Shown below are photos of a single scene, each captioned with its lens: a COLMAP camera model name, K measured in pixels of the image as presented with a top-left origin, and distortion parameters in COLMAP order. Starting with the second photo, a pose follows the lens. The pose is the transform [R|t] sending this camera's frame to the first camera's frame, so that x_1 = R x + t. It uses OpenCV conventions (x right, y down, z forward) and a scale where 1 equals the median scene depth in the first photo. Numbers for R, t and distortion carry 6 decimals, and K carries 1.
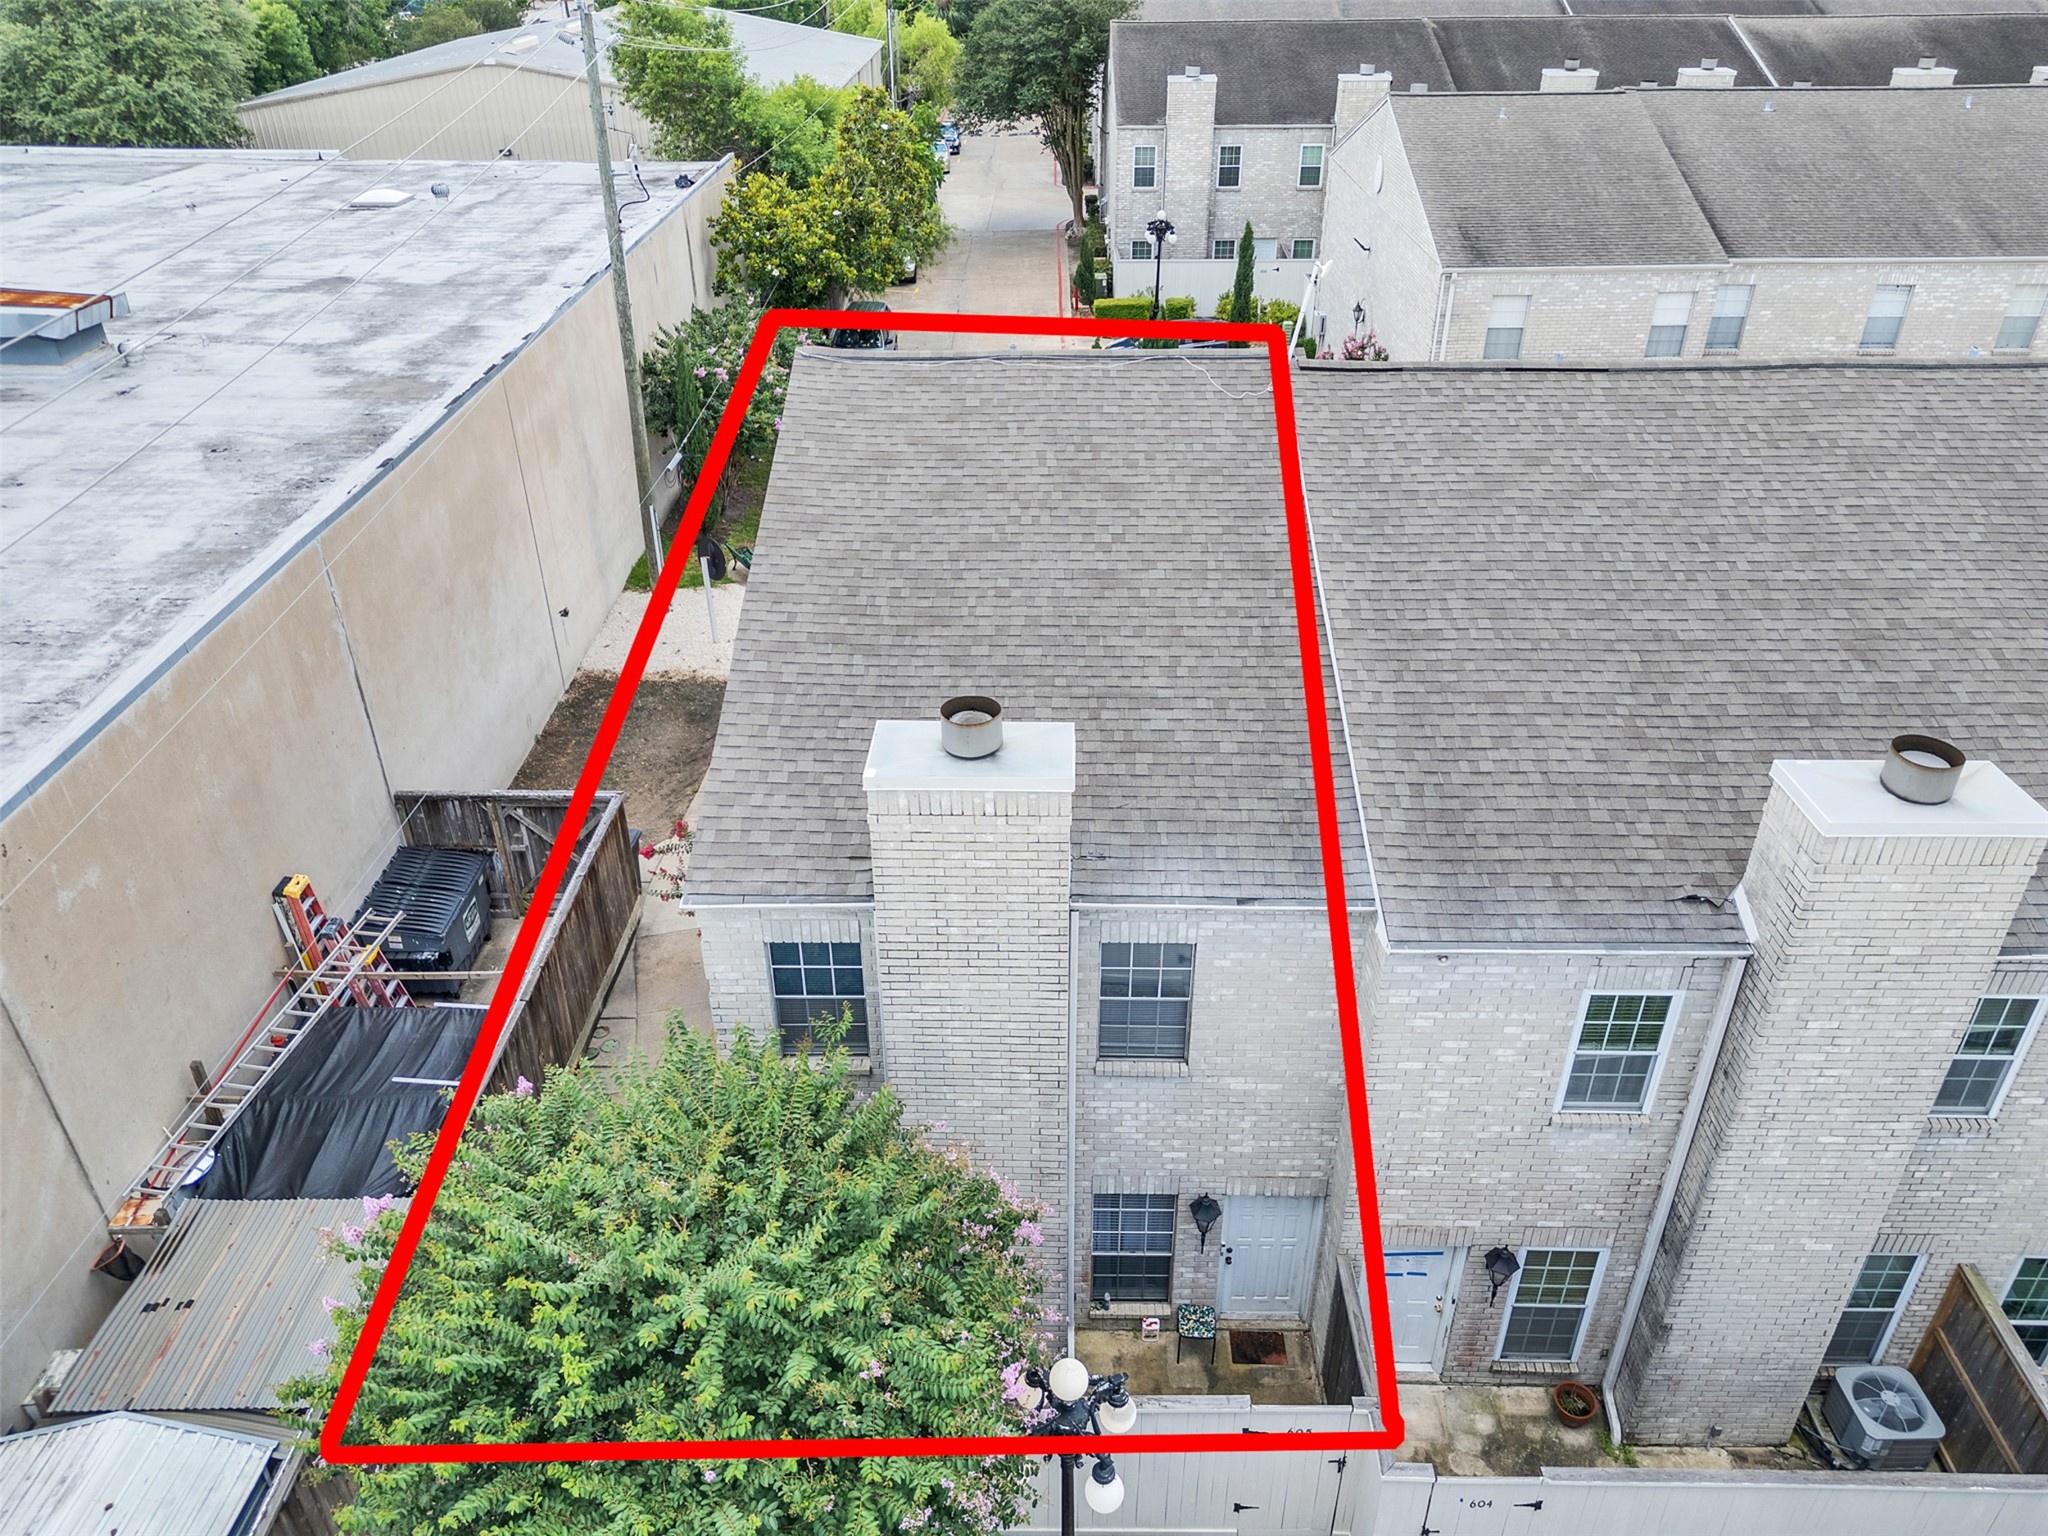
lens RADIAL K [[1436.5, 0, 1024.0], [0, 1436.5, 768.0], [0, 0, 1]] dist [0.070557, -0.031118]
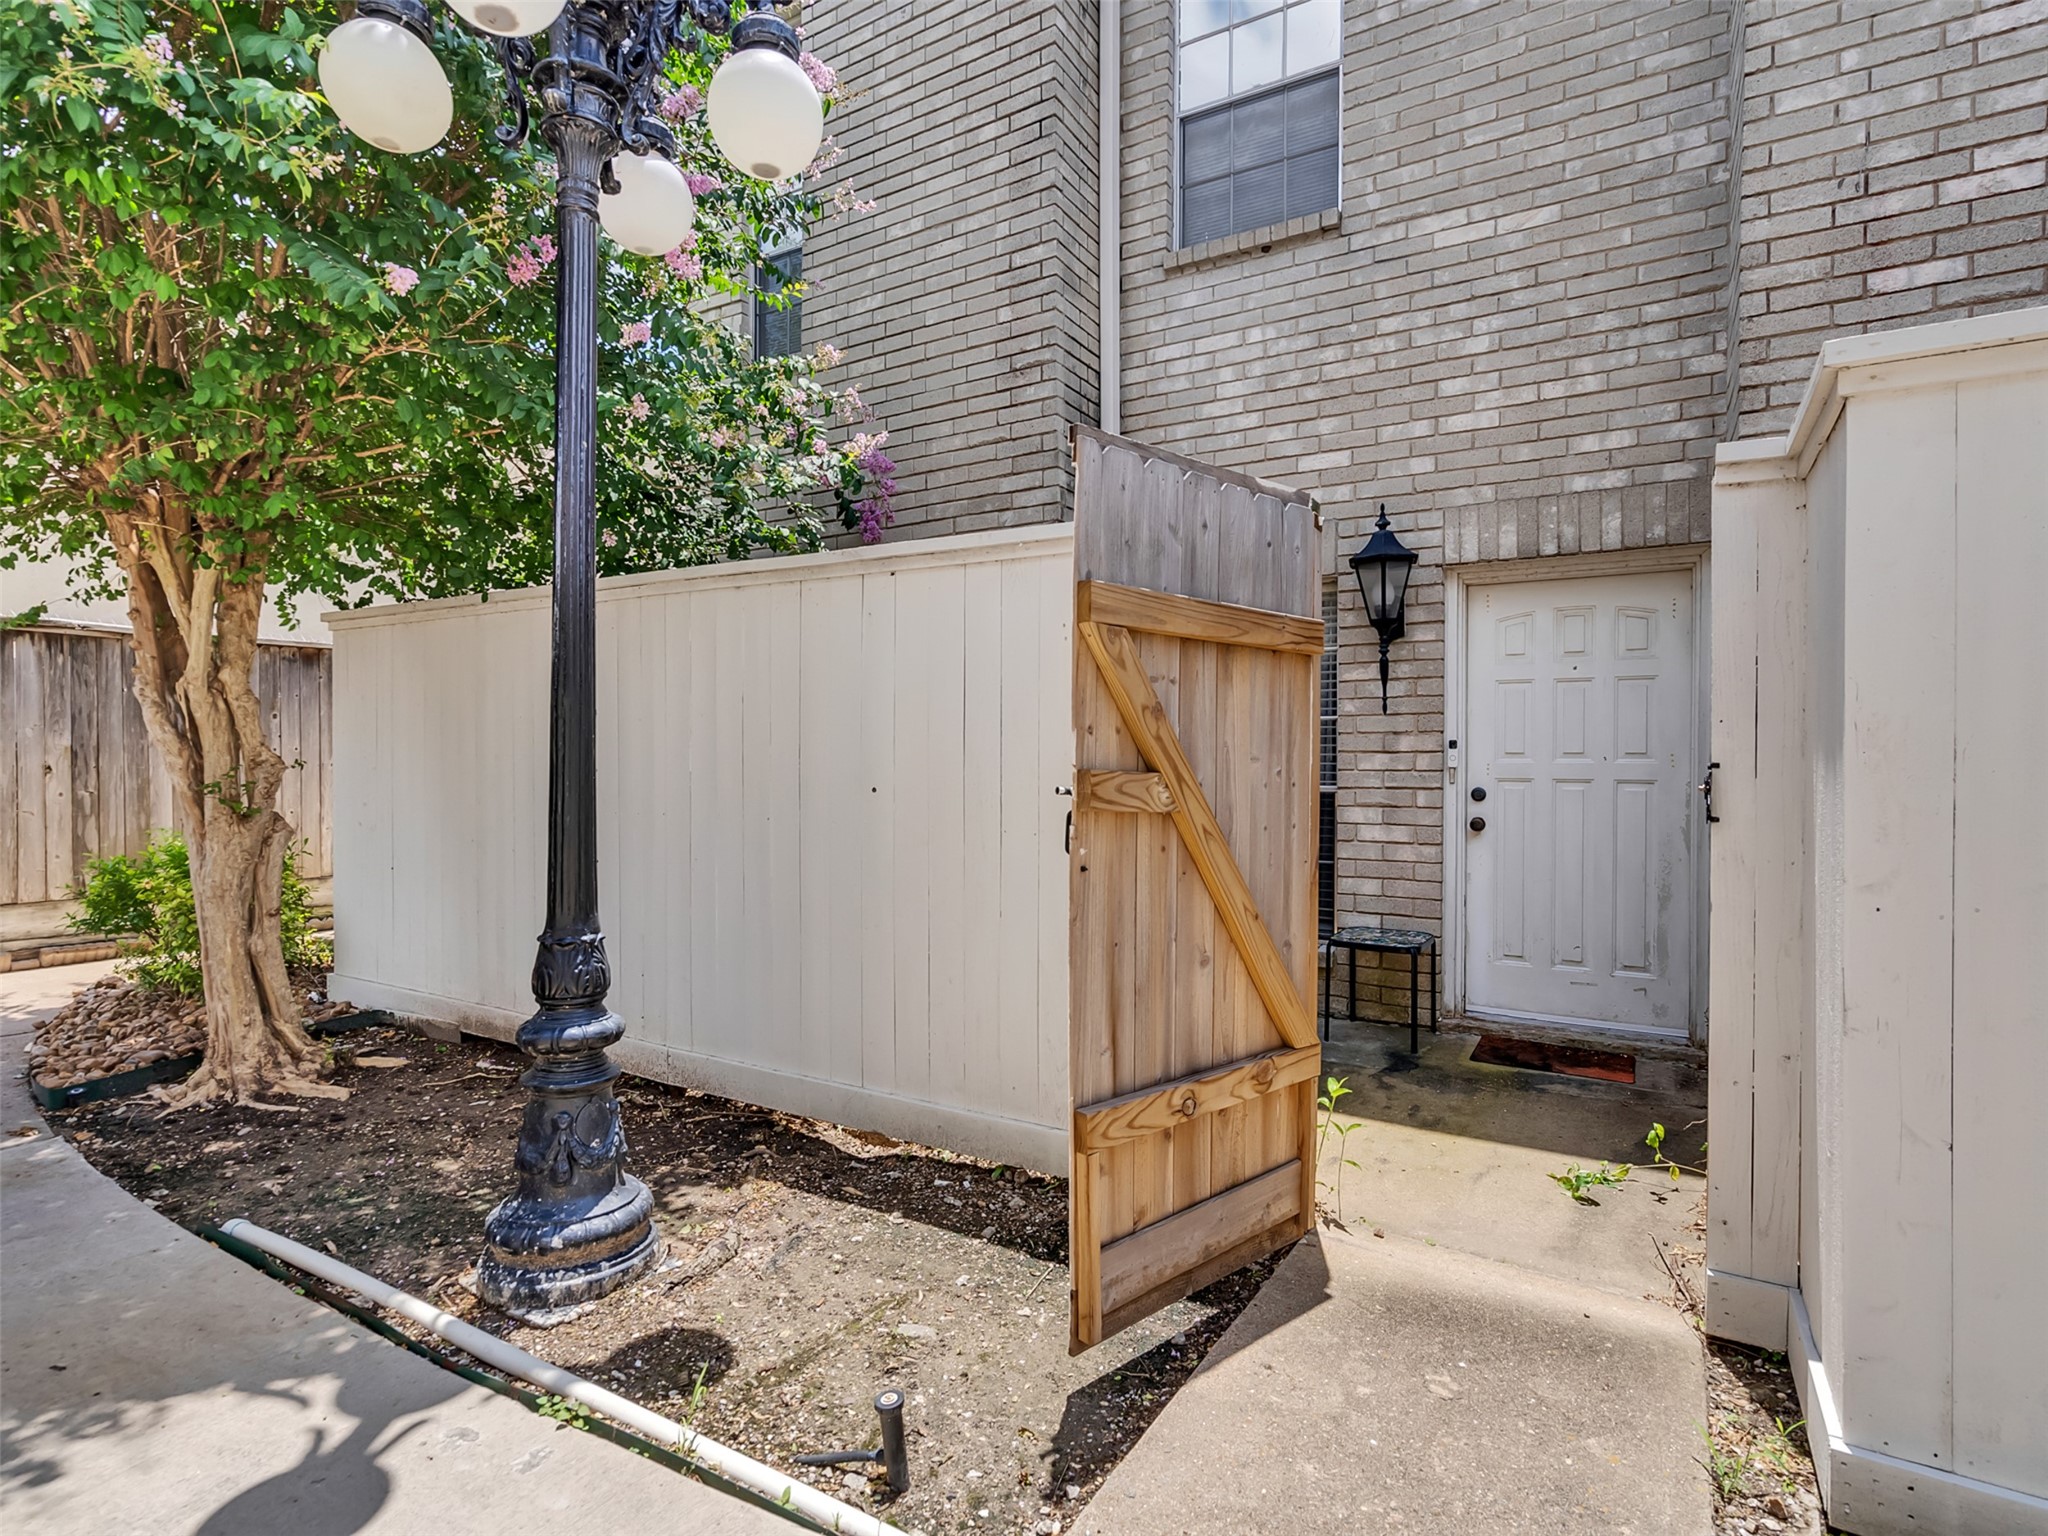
lens RADIAL K [[1051.0, 0, 1008.4], [0, 1051.0, 764.8], [0, 0, 1]] dist [-0.005782, 0.007425]
pose [[0.865548, 0.011530, -0.500694, 0.175391], [-0.270928, 0.851604, -0.448741, 0.498123], [0.421219, 0.524059, 0.740228, 0.696775]]
